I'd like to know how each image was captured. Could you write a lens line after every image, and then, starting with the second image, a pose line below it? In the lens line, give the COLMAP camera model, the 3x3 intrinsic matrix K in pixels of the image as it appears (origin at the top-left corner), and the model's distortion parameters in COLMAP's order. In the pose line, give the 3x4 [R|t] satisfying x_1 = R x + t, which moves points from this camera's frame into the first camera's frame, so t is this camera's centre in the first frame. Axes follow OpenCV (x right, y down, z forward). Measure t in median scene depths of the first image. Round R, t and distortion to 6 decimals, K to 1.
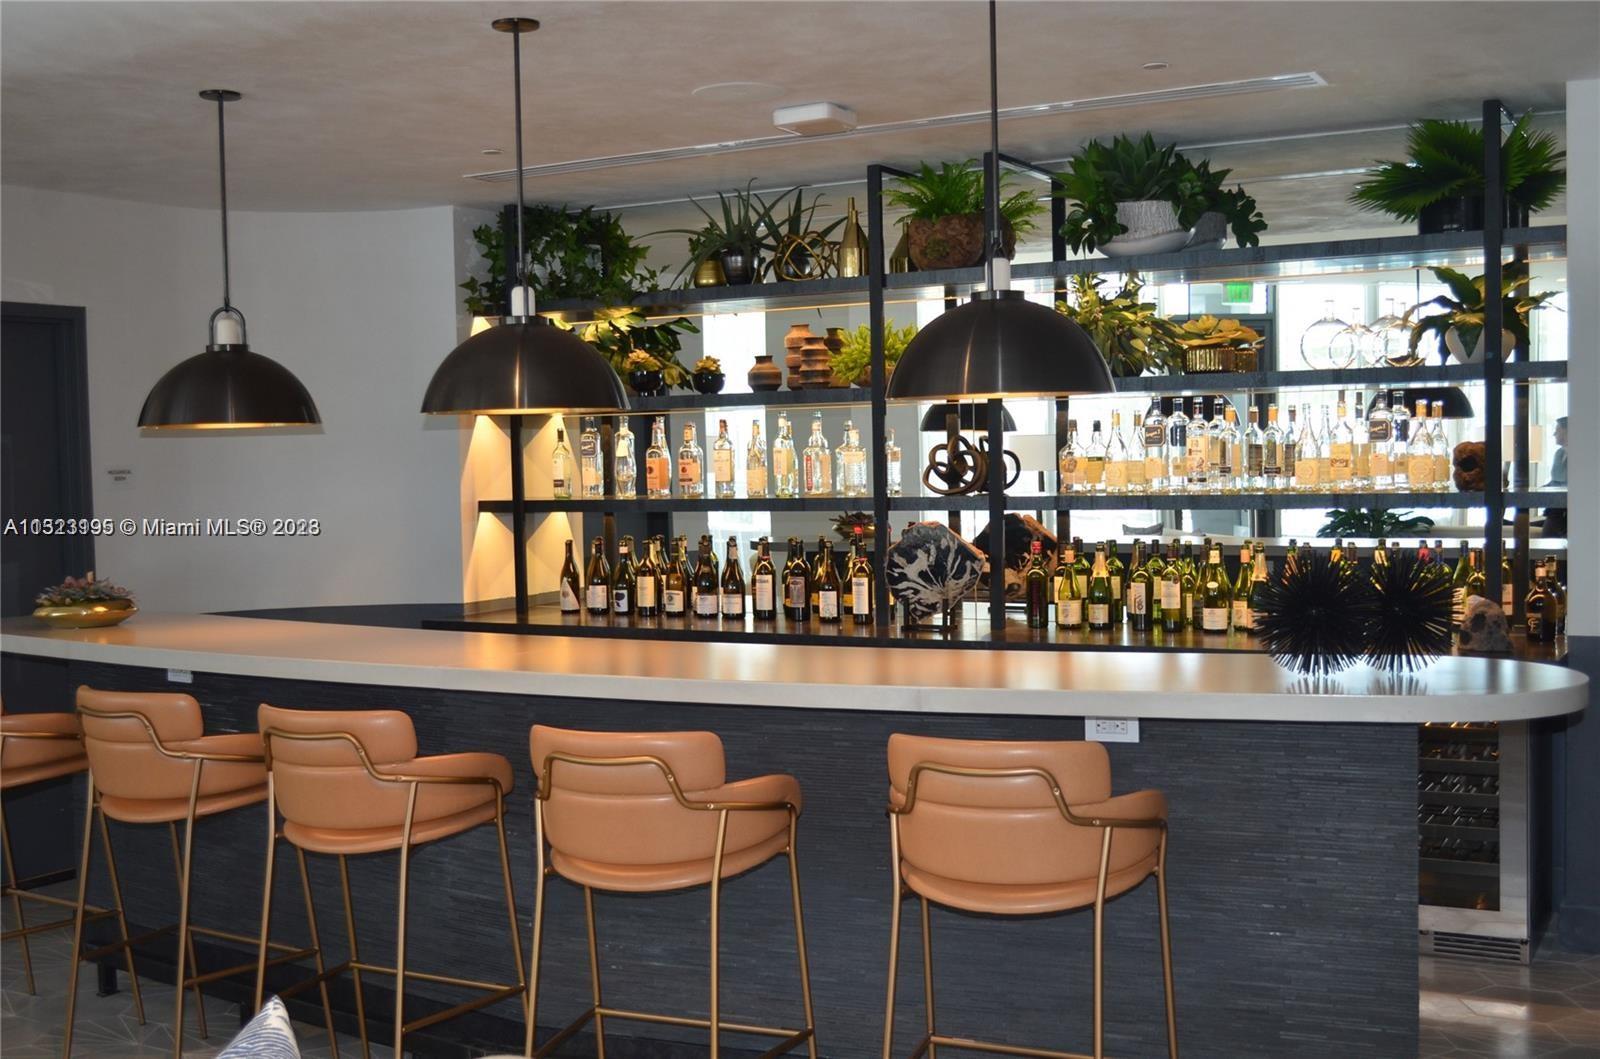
lens RADIAL K [[1851.2, 0, 801.4], [0, 1851.2, 532.6], [0, 0, 1]] dist [-0.015839, 0.000000]
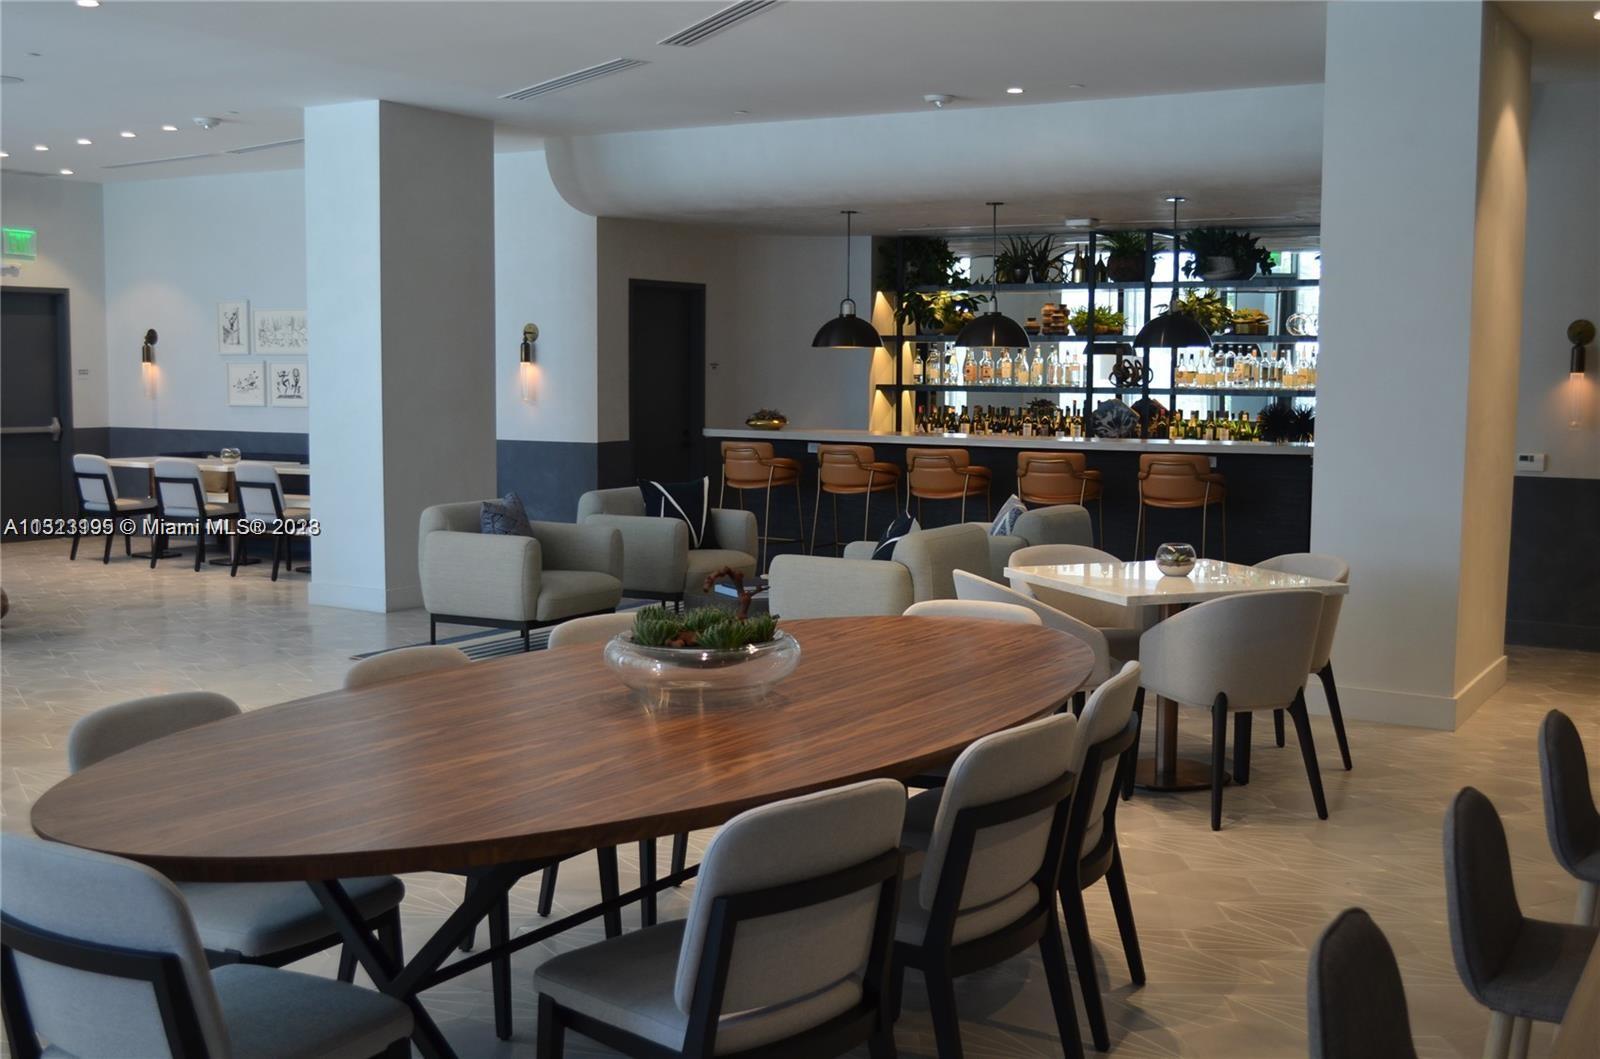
lens RADIAL K [[1851.2, 0, 798.8], [0, 1851.2, 528.3], [0, 0, 1]] dist [-0.015839, 0.000000]
pose [[0.999424, 0.031113, -0.013541, -0.262780], [-0.030456, 0.998466, 0.046249, 0.056235], [0.014959, -0.045810, 0.998838, -1.165868]]
